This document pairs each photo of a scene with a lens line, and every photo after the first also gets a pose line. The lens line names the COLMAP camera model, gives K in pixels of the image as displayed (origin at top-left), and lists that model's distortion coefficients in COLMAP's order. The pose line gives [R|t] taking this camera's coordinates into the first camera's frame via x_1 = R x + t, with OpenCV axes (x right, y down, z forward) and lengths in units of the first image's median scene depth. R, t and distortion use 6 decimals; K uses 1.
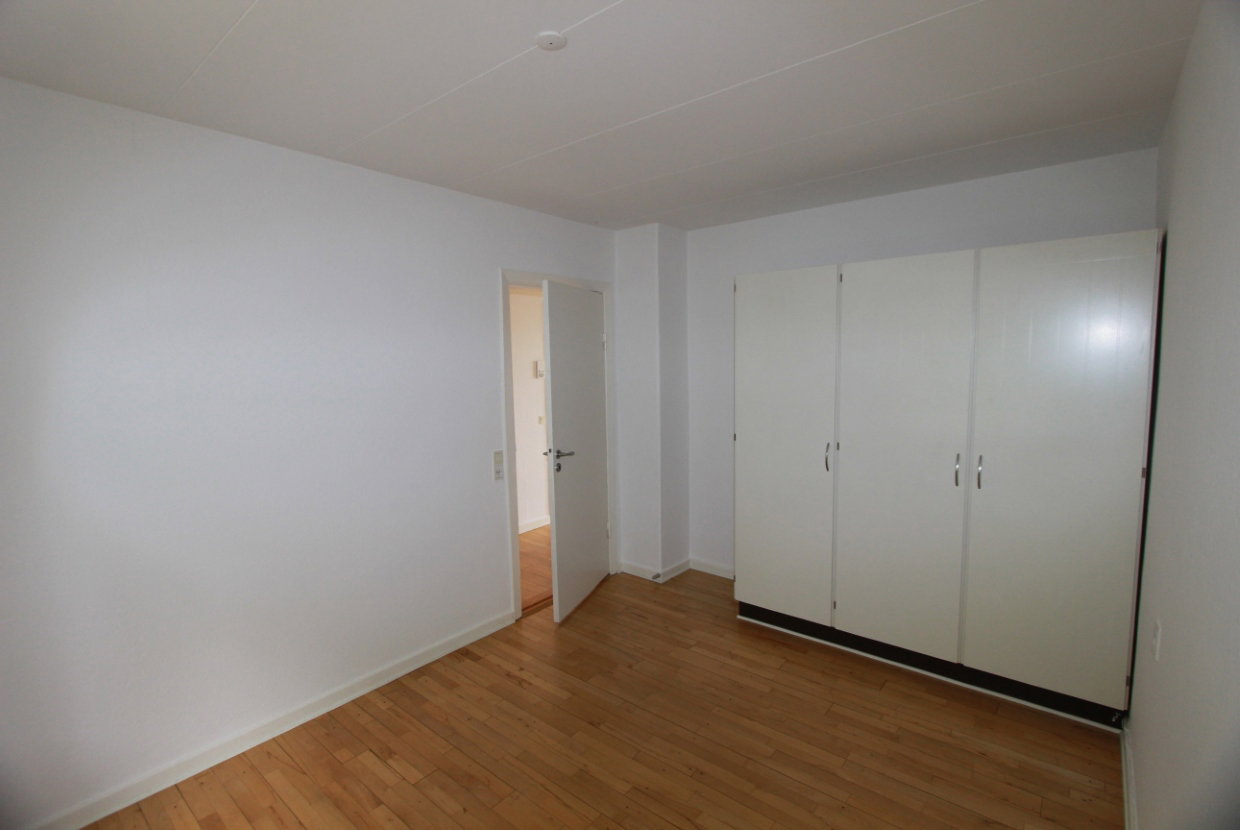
lens RADIAL K [[572.8, 0, 623.6], [0, 572.8, 410.5], [0, 0, 1]] dist [-0.006117, -0.000091]
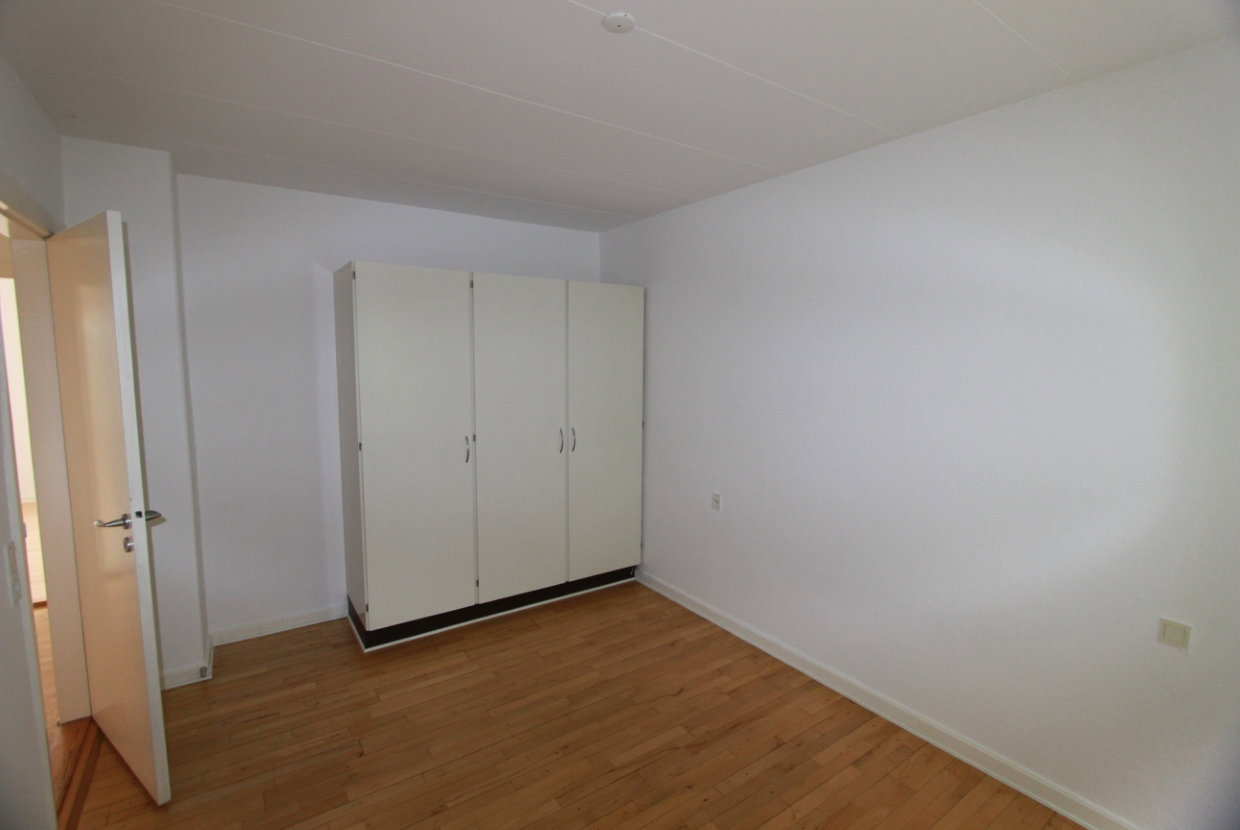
lens RADIAL K [[572.8, 0, 626.3], [0, 572.8, 420.5], [0, 0, 1]] dist [-0.006117, -0.000091]
pose [[0.261155, -0.091220, 0.960977, -0.663771], [0.075127, 0.994426, 0.073978, -0.033966], [-0.962369, 0.052876, 0.266553, 0.476387]]
